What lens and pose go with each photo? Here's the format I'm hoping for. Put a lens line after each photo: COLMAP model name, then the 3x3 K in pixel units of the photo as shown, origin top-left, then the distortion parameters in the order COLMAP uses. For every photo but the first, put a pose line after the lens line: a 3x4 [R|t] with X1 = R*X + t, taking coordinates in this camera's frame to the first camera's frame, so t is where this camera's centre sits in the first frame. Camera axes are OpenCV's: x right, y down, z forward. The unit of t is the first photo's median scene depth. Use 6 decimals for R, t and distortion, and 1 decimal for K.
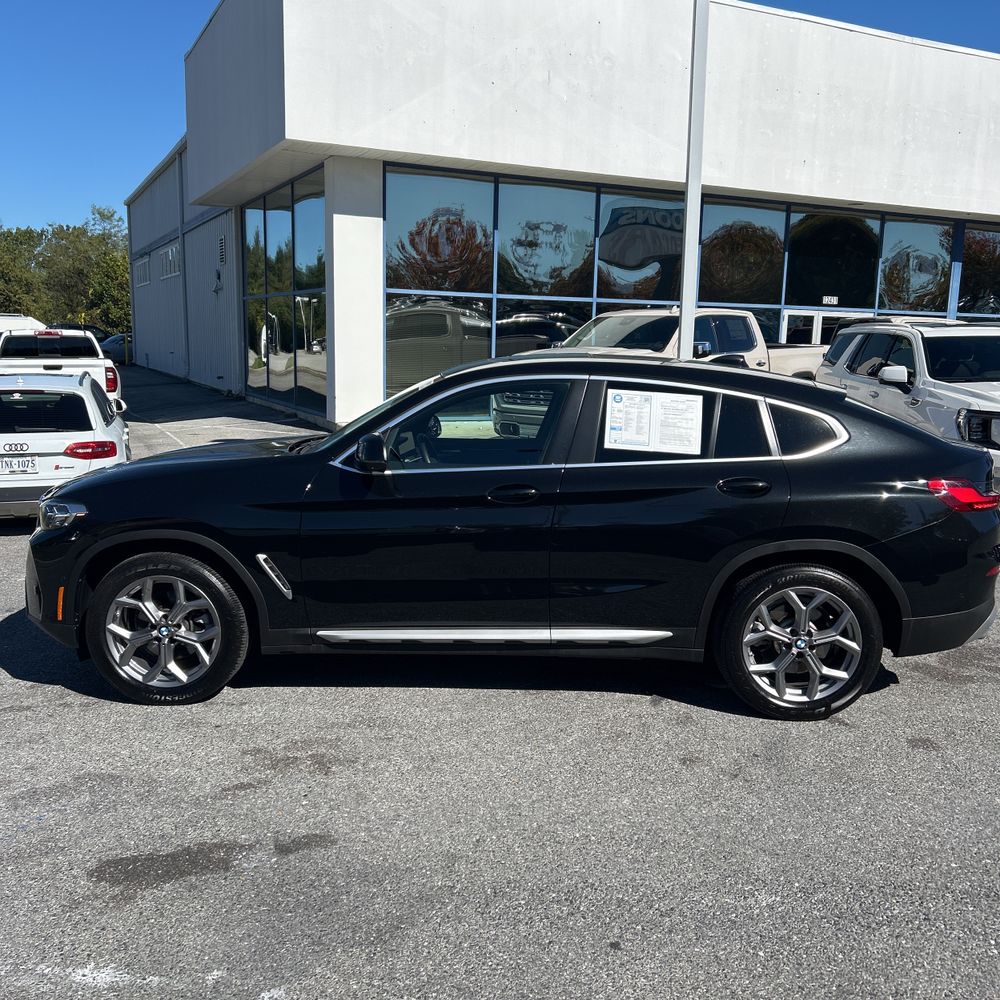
lens RADIAL K [[1011.0, 0, 504.9], [0, 1011.0, 495.9], [0, 0, 1]] dist [0.021867, 0.000000]
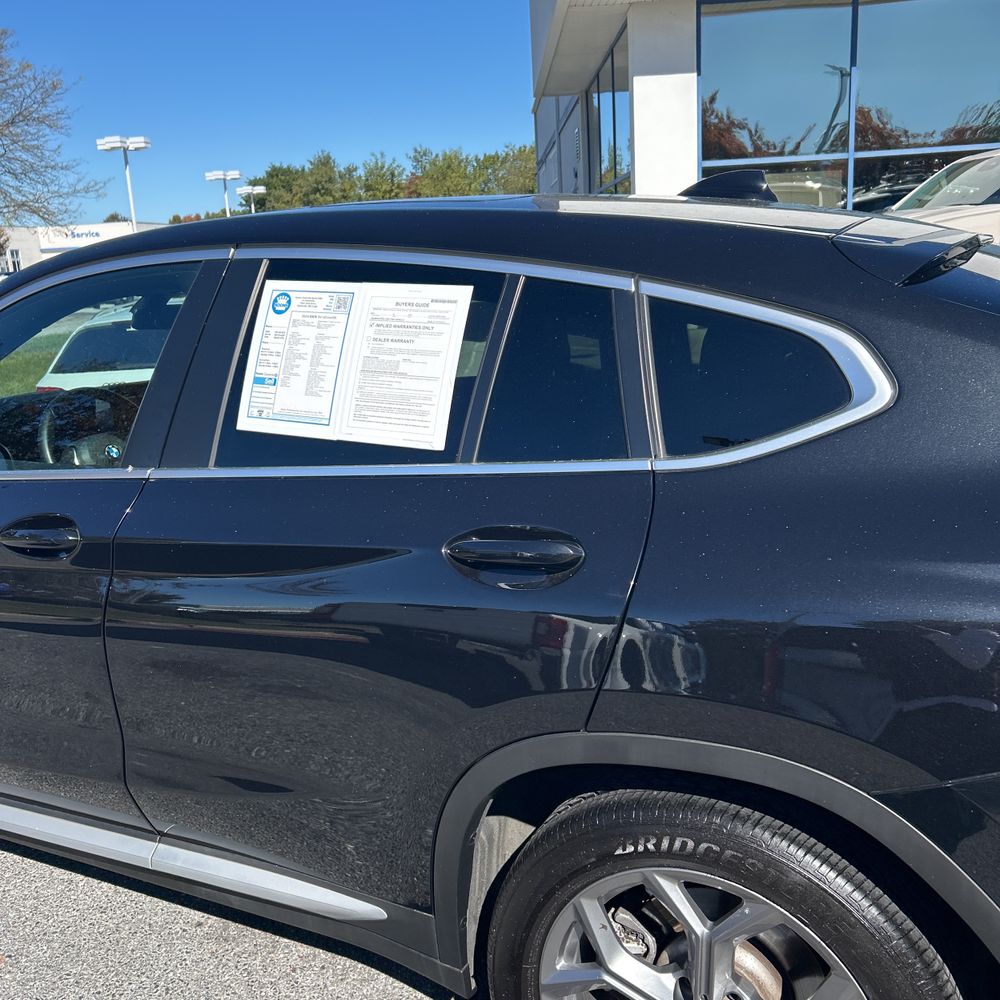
lens RADIAL K [[1011.0, 0, 500.1], [0, 1011.0, 495.9], [0, 0, 1]] dist [0.021867, 0.000000]
pose [[0.898272, 0.034429, -0.438088, 0.366920], [0.006154, 0.995843, 0.090881, -0.057138], [0.439396, -0.084332, 0.894326, 0.680573]]
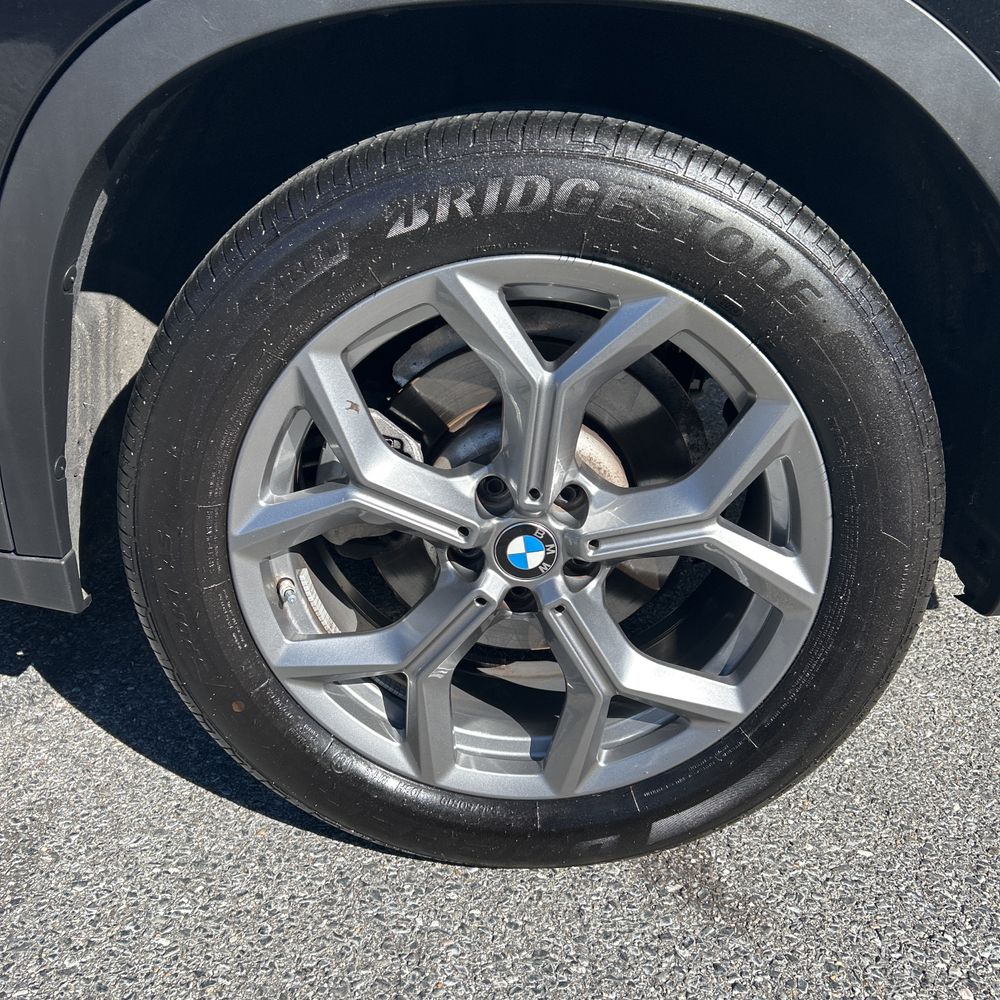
lens RADIAL K [[1011.0, 0, 498.9], [0, 1011.0, 508.9], [0, 0, 1]] dist [0.021867, 0.000000]
pose [[0.999295, 0.034466, 0.014859, 0.280041], [-0.037384, 0.949231, 0.312350, 0.074858], [-0.003339, -0.312685, 0.949851, 0.803292]]
